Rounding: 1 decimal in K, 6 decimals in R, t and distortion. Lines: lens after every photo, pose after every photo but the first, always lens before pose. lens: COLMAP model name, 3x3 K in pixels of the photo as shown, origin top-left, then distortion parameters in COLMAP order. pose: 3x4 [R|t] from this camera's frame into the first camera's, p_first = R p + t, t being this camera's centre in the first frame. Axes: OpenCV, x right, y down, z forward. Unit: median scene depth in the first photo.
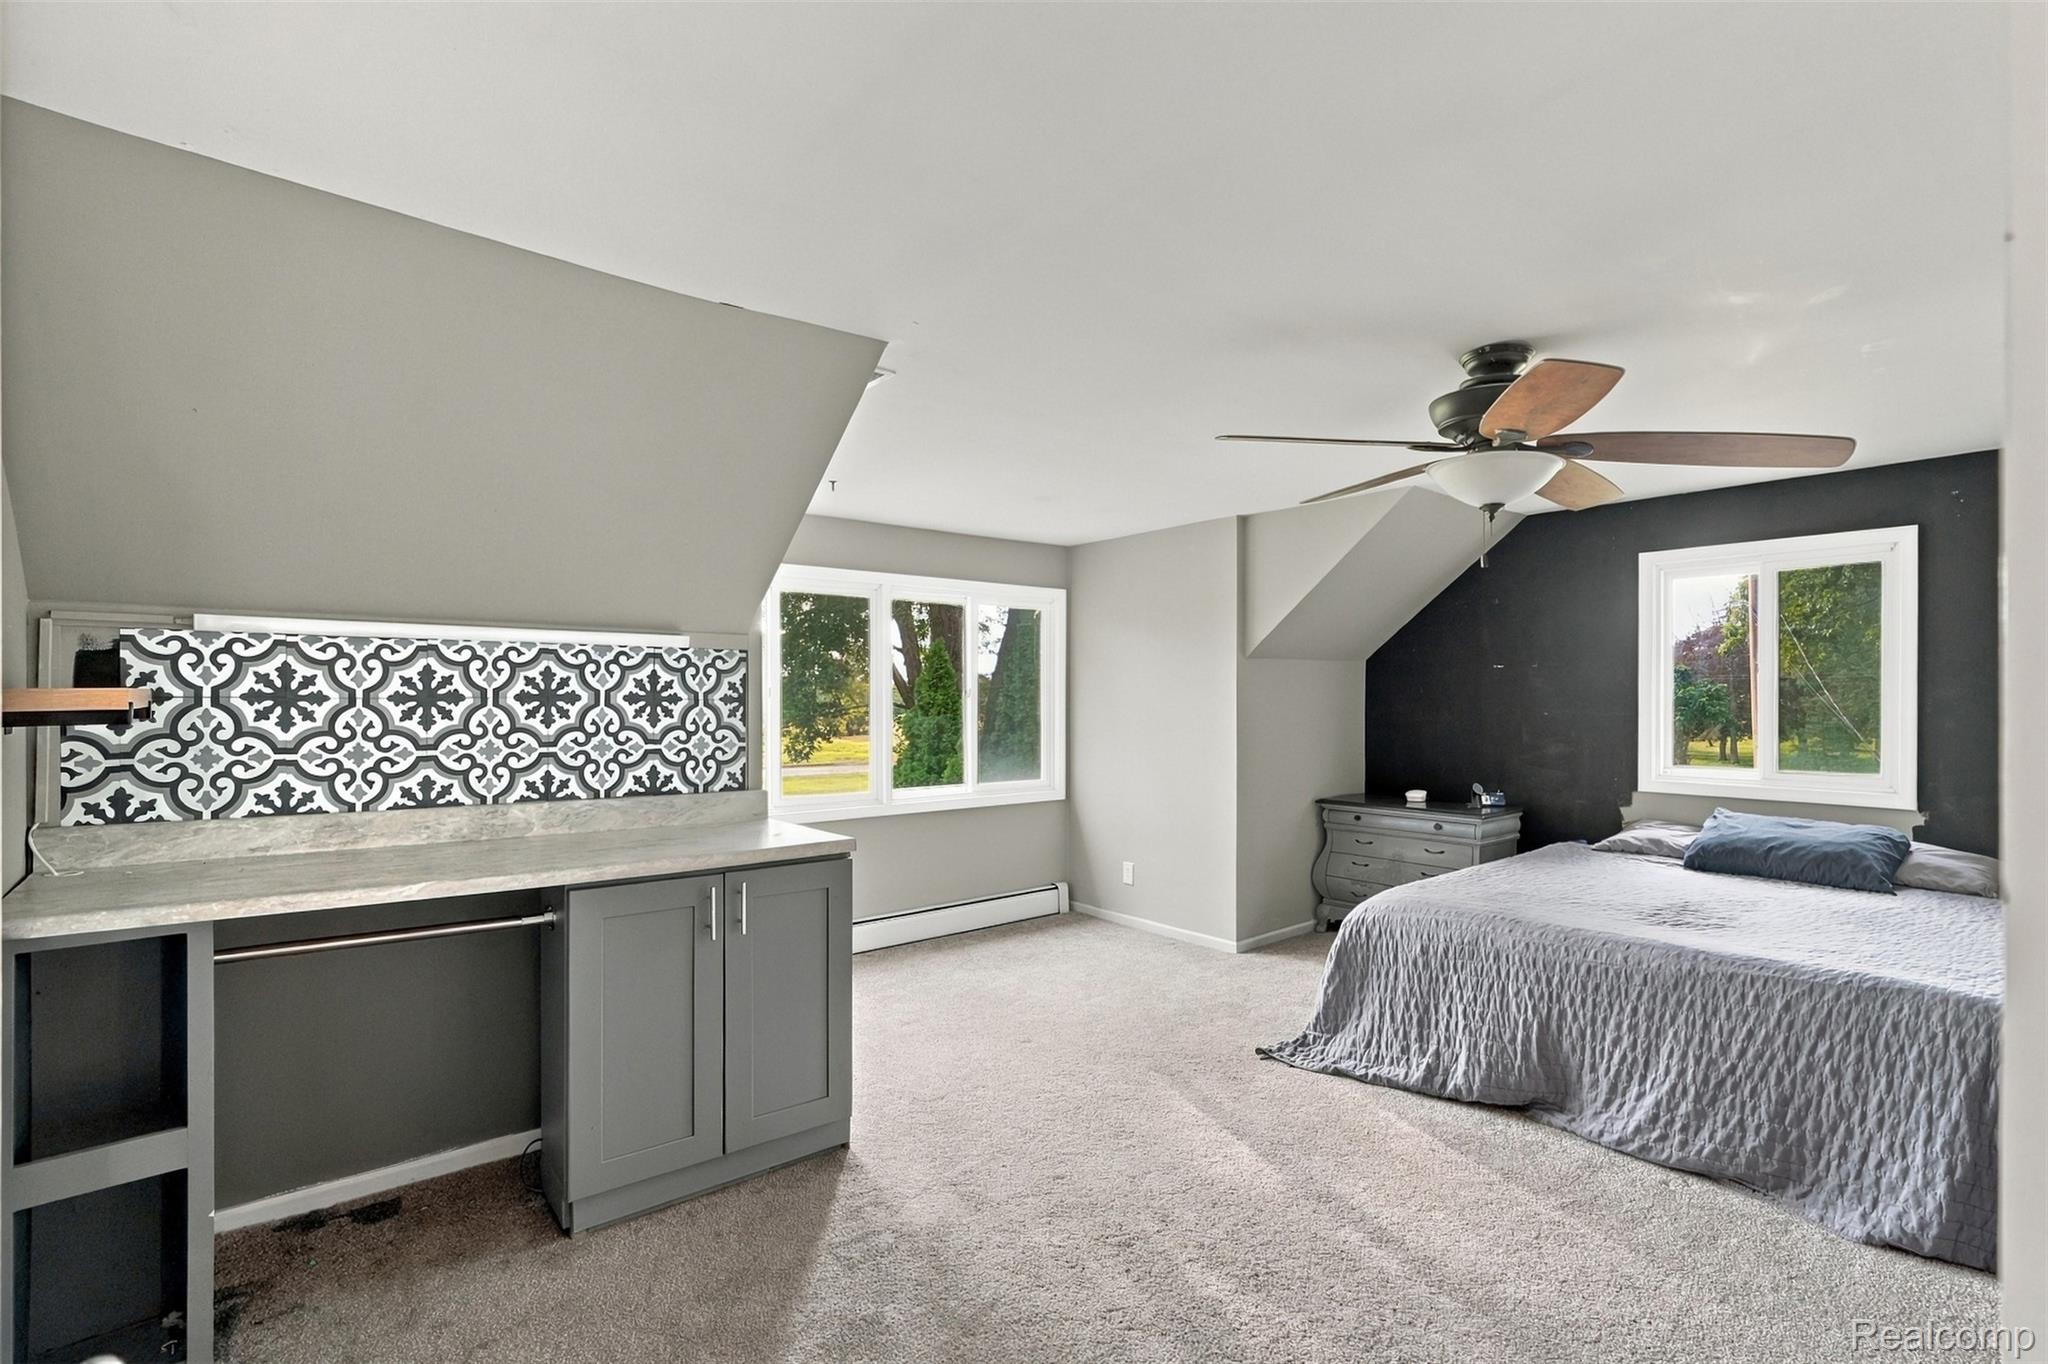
lens RADIAL K [[947.1, 0, 1045.6], [0, 947.1, 673.8], [0, 0, 1]] dist [-0.005283, 0.000827]
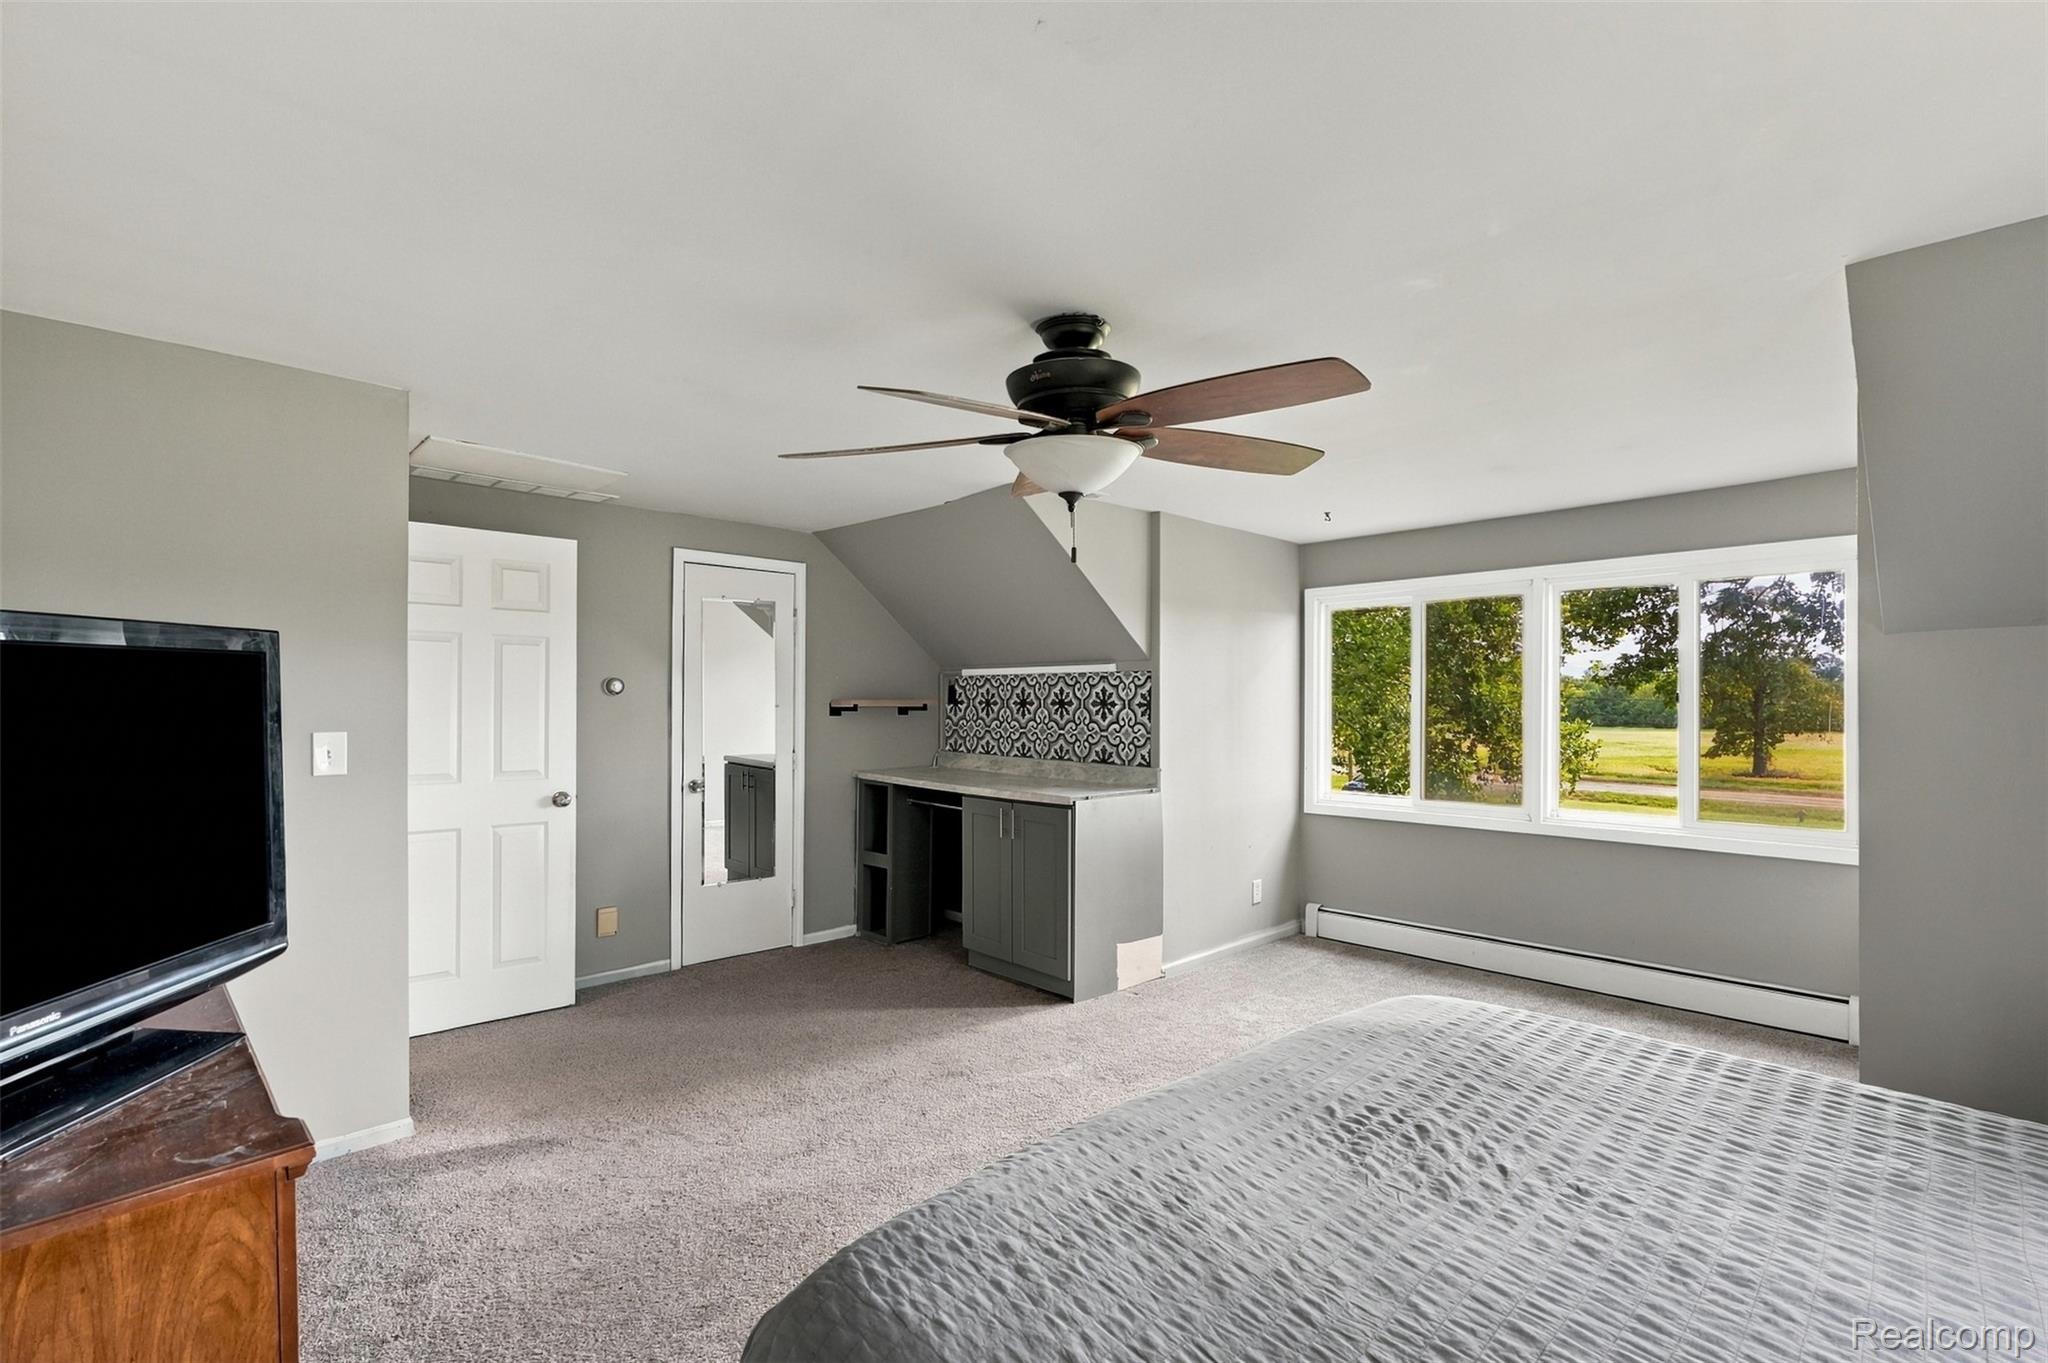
lens RADIAL K [[947.1, 0, 1045.6], [0, 947.1, 673.3], [0, 0, 1]] dist [-0.005283, 0.000827]
pose [[0.063472, -0.032356, -0.997459, 1.168199], [0.020629, 0.999303, -0.031103, 0.021488], [0.997770, -0.018602, 0.064095, 0.776378]]
